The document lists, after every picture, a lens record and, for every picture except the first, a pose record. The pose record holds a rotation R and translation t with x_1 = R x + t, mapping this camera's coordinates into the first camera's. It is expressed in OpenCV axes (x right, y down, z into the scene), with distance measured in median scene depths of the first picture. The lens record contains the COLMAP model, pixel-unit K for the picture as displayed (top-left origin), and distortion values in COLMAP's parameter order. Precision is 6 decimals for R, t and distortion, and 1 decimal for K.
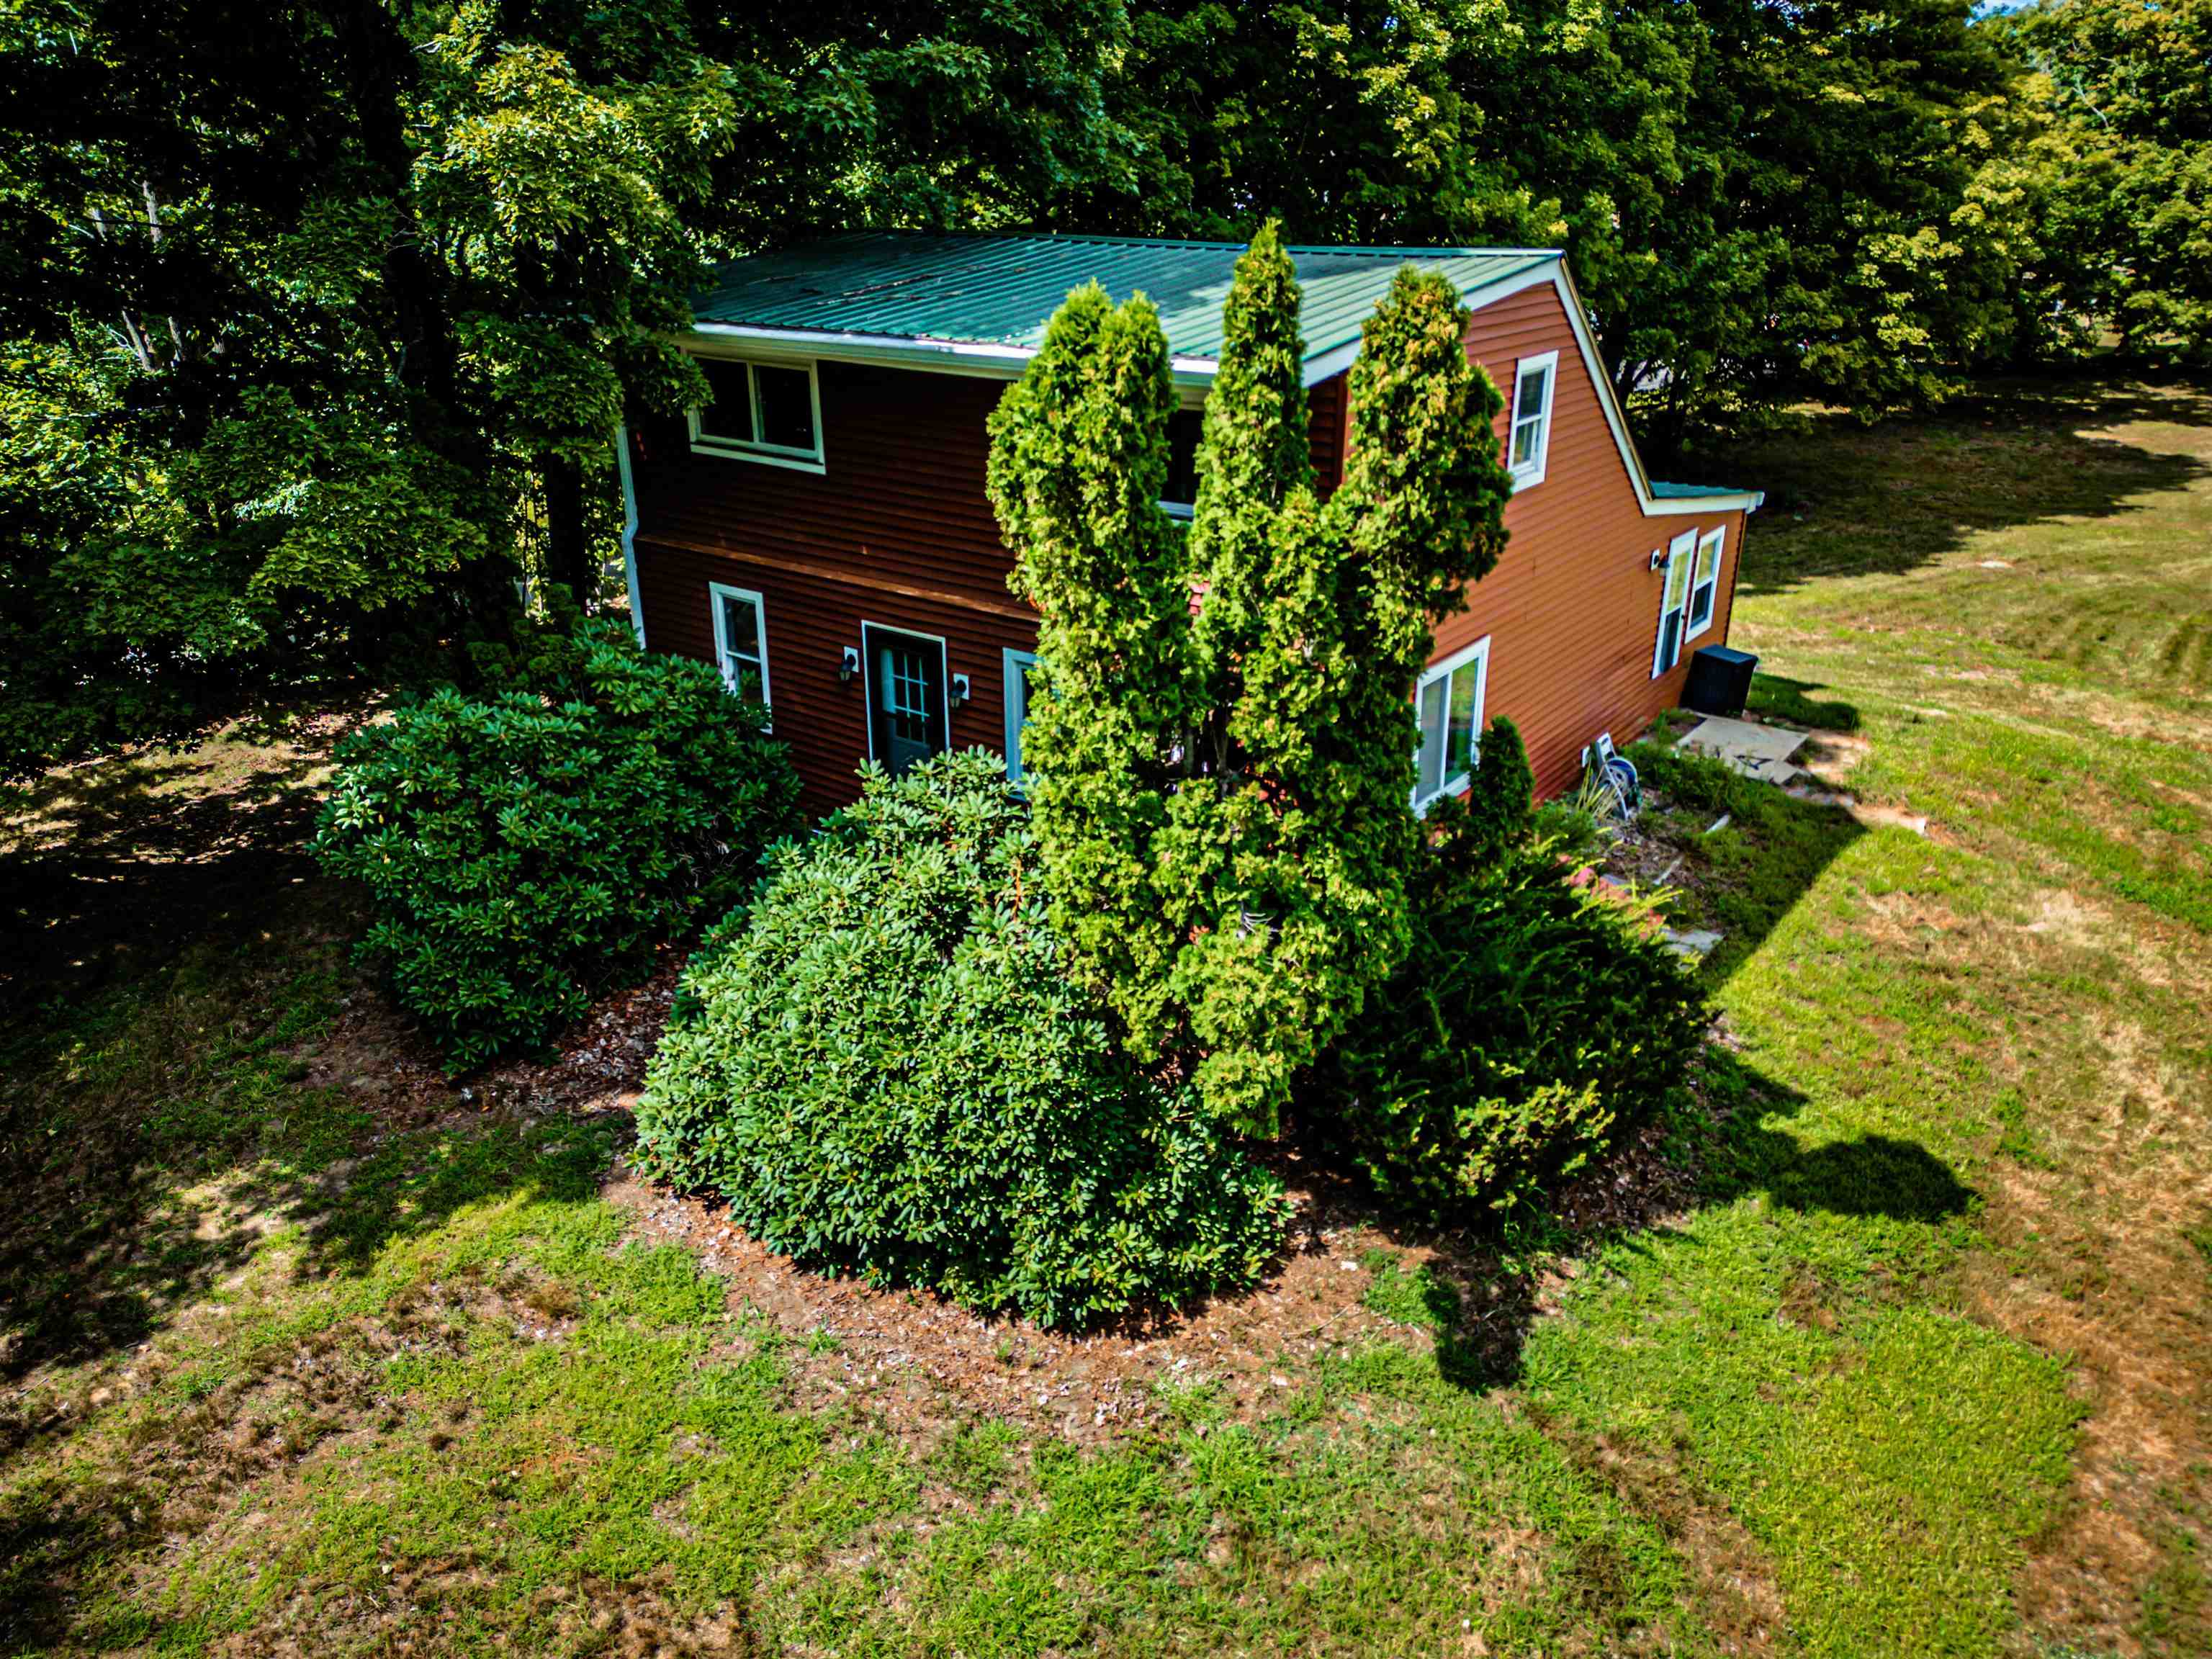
lens RADIAL K [[1541.0, 0, 1106.5], [0, 1541.0, 823.0], [0, 0, 1]] dist [0.087580, -0.086716]
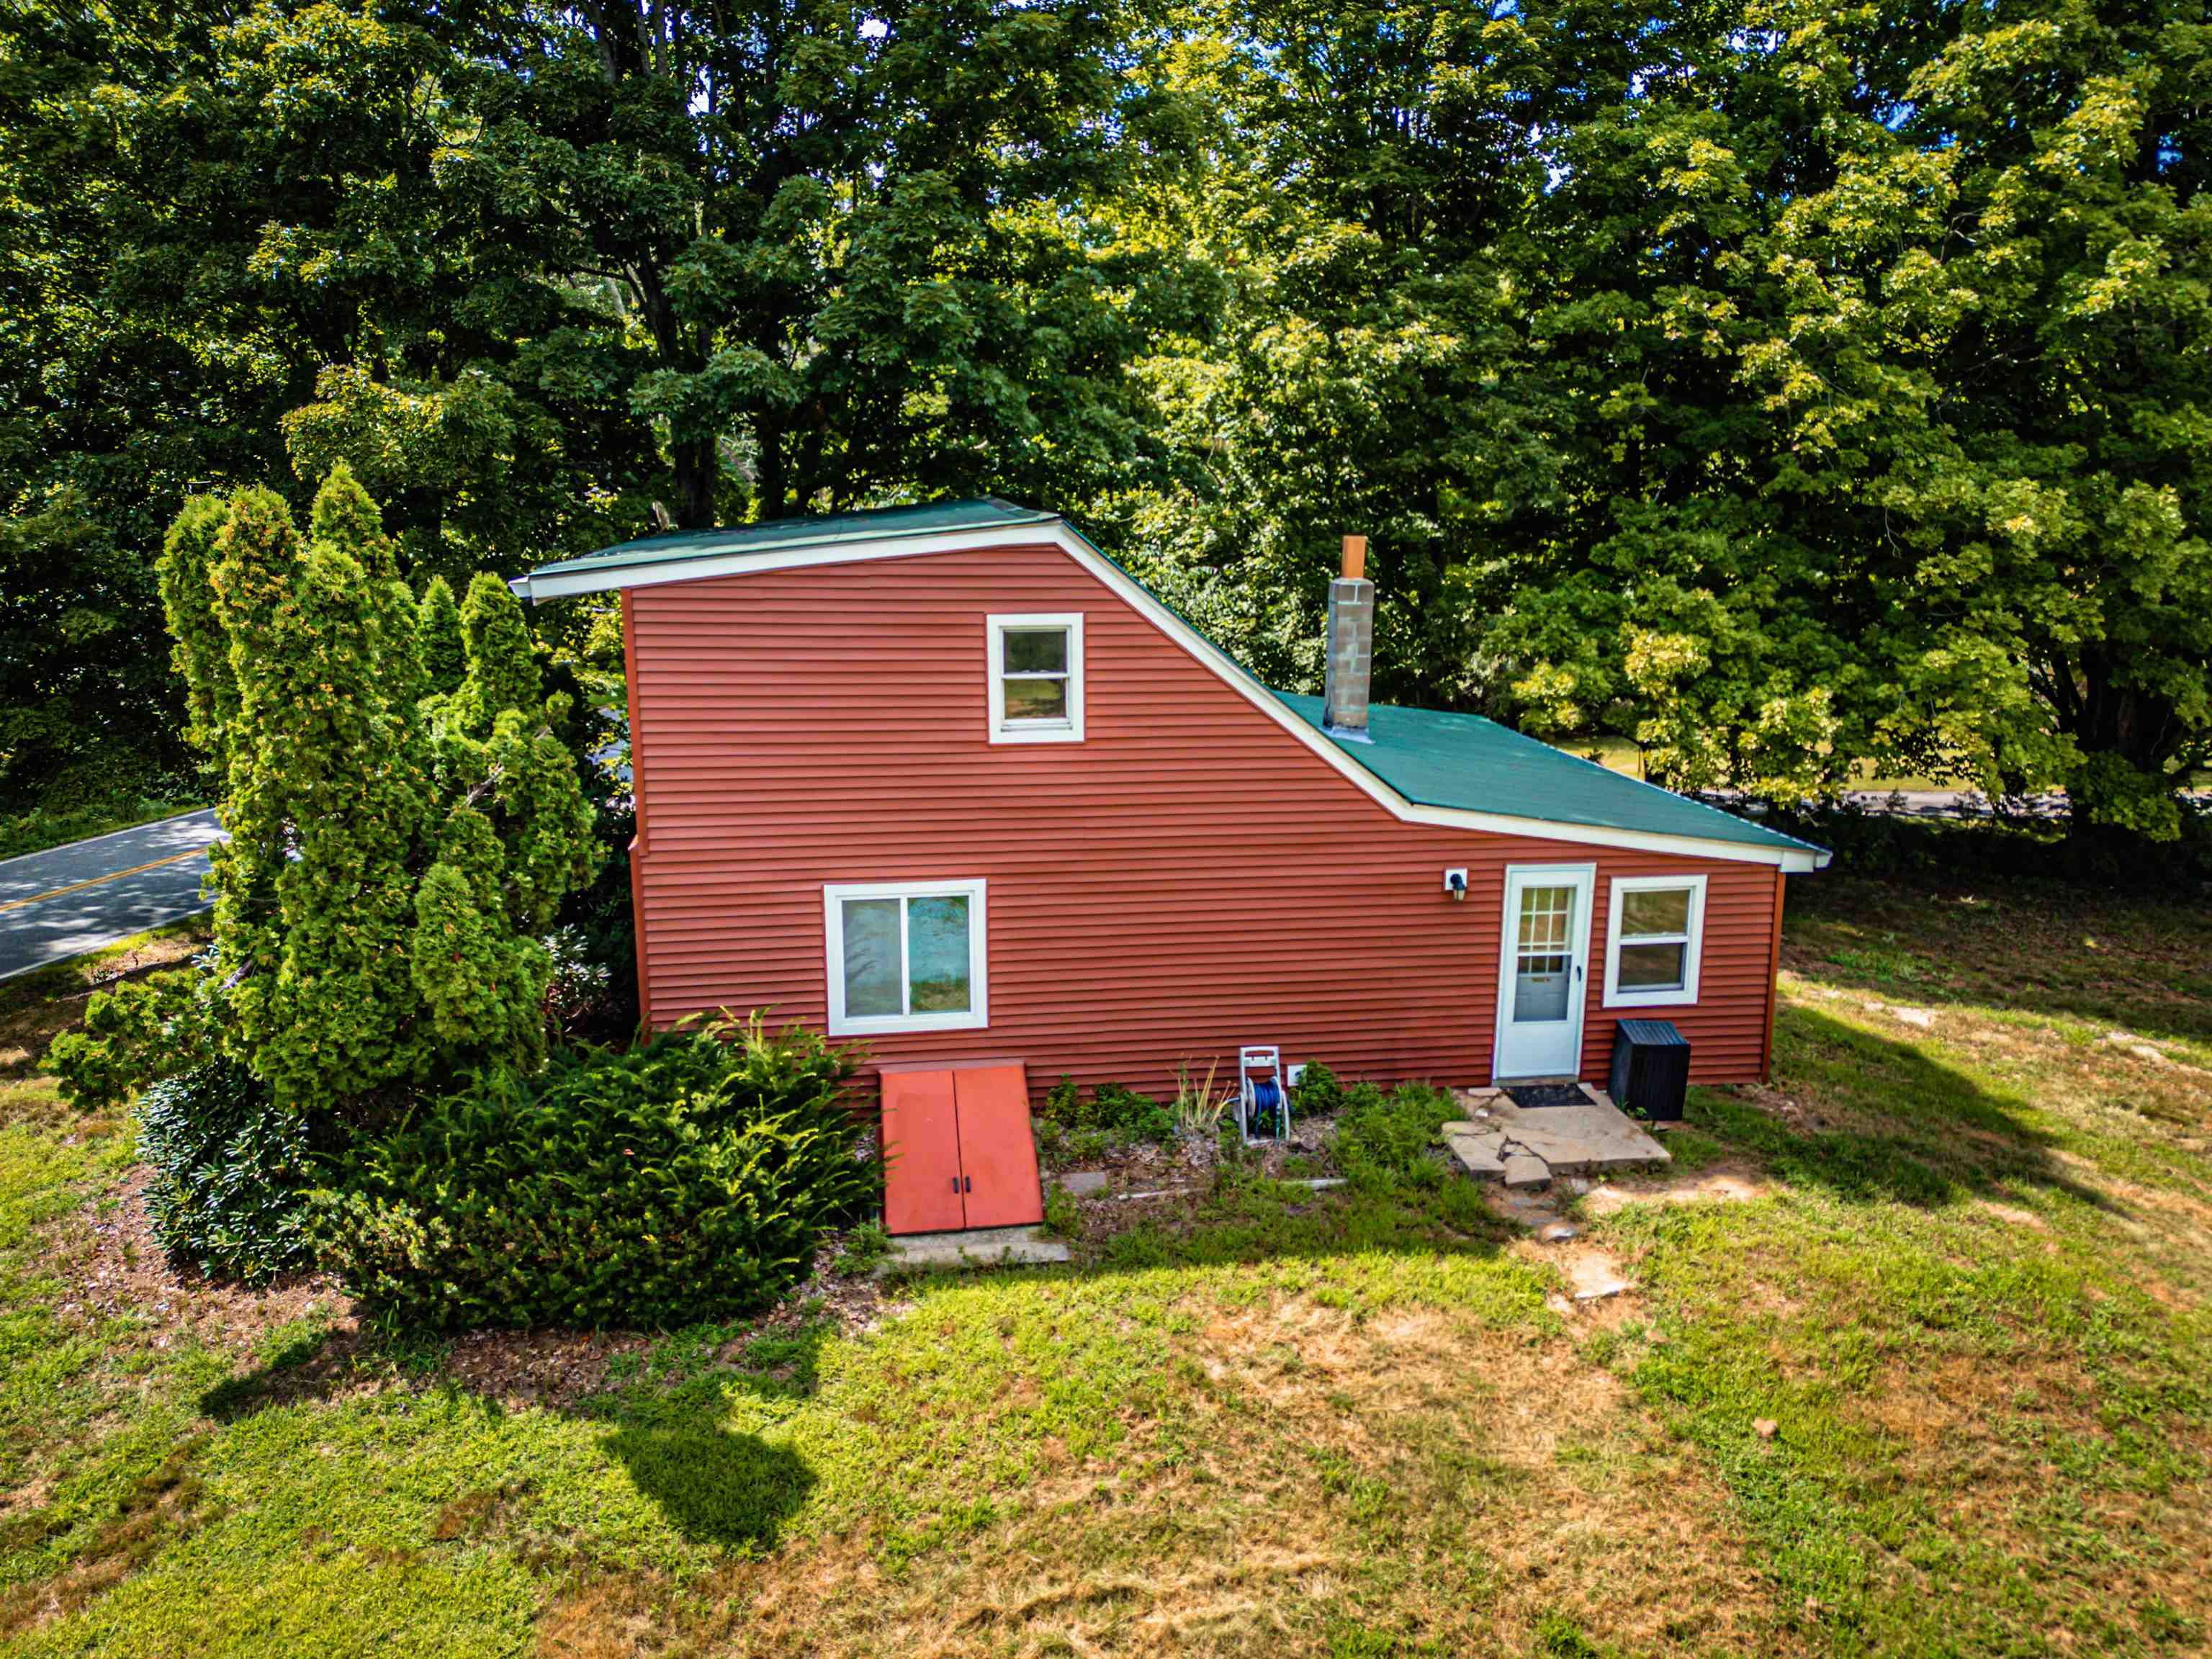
lens RADIAL K [[1541.0, 0, 1106.5], [0, 1541.0, 823.0], [0, 0, 1]] dist [0.087580, -0.086716]
pose [[0.712117, 0.161491, -0.683235, 1.167896], [-0.277194, 0.958793, -0.062289, -0.138367], [0.645021, 0.233745, 0.727537, 0.384061]]
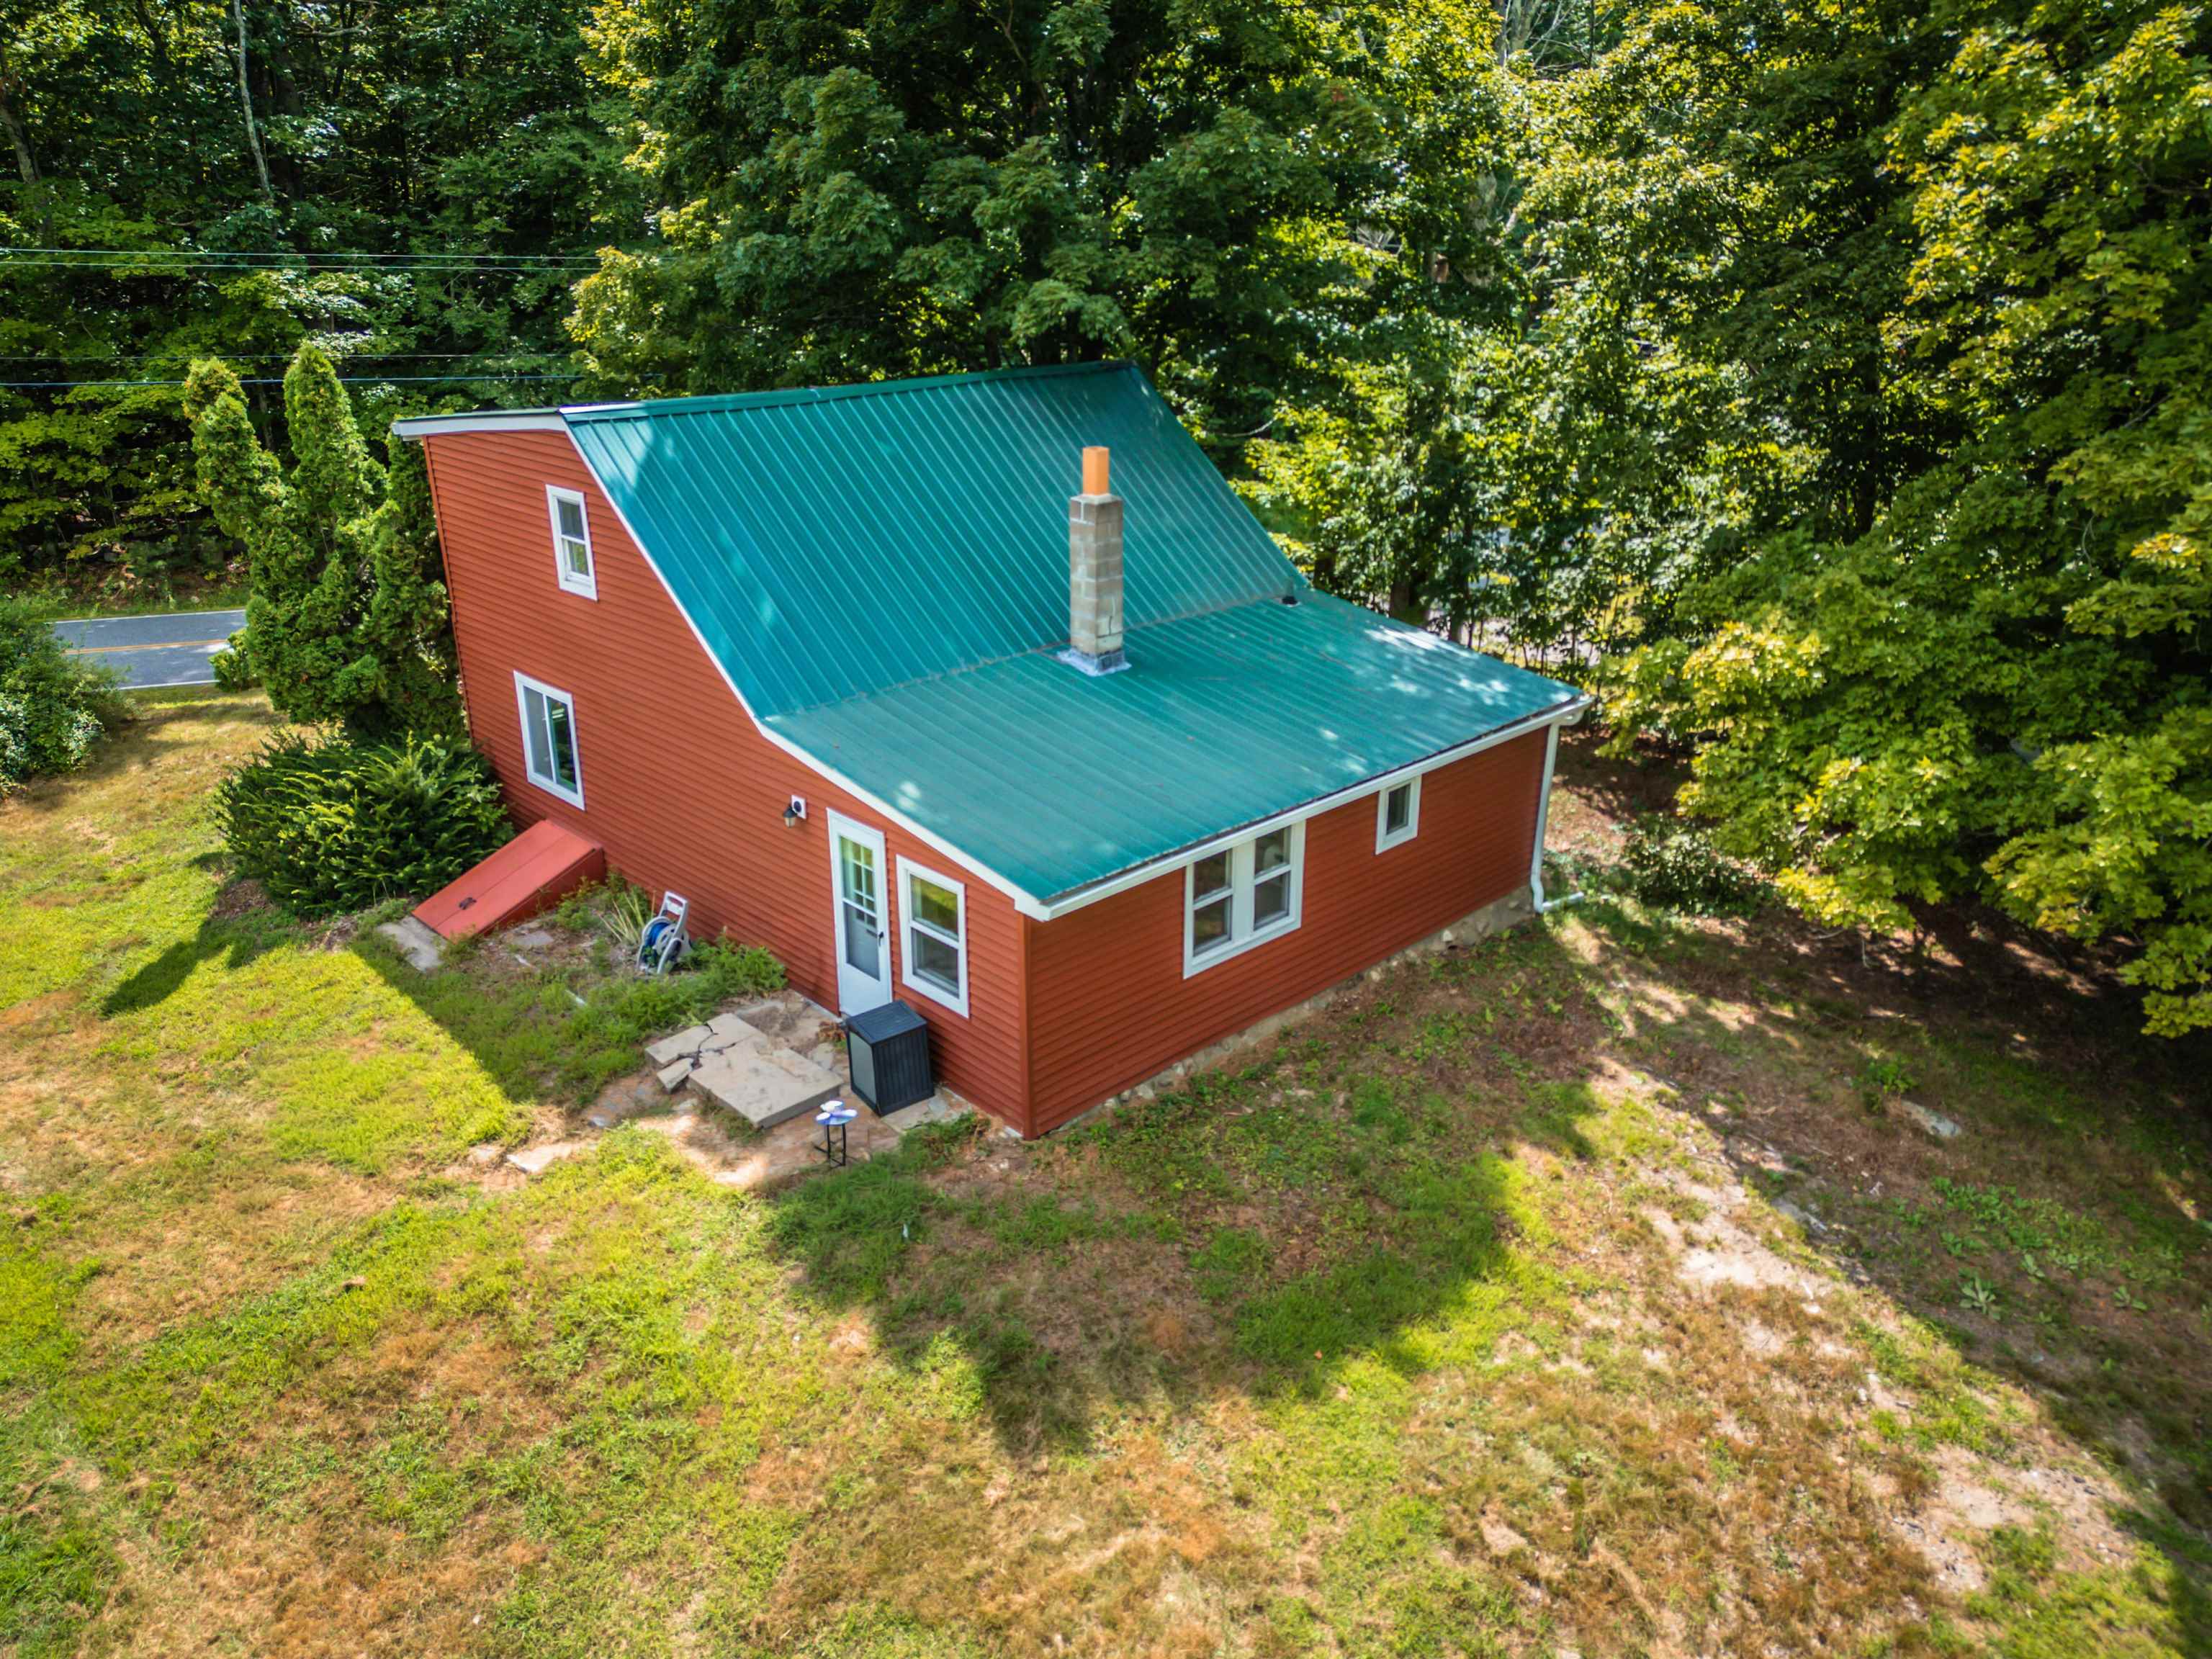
lens RADIAL K [[1541.0, 0, 1106.5], [0, 1541.0, 823.0], [0, 0, 1]] dist [0.087580, -0.086716]
pose [[-0.145467, 0.362039, -0.920743, 1.664067], [-0.383916, 0.837062, 0.389790, -0.834618], [0.911838, 0.410189, 0.017228, 1.703305]]
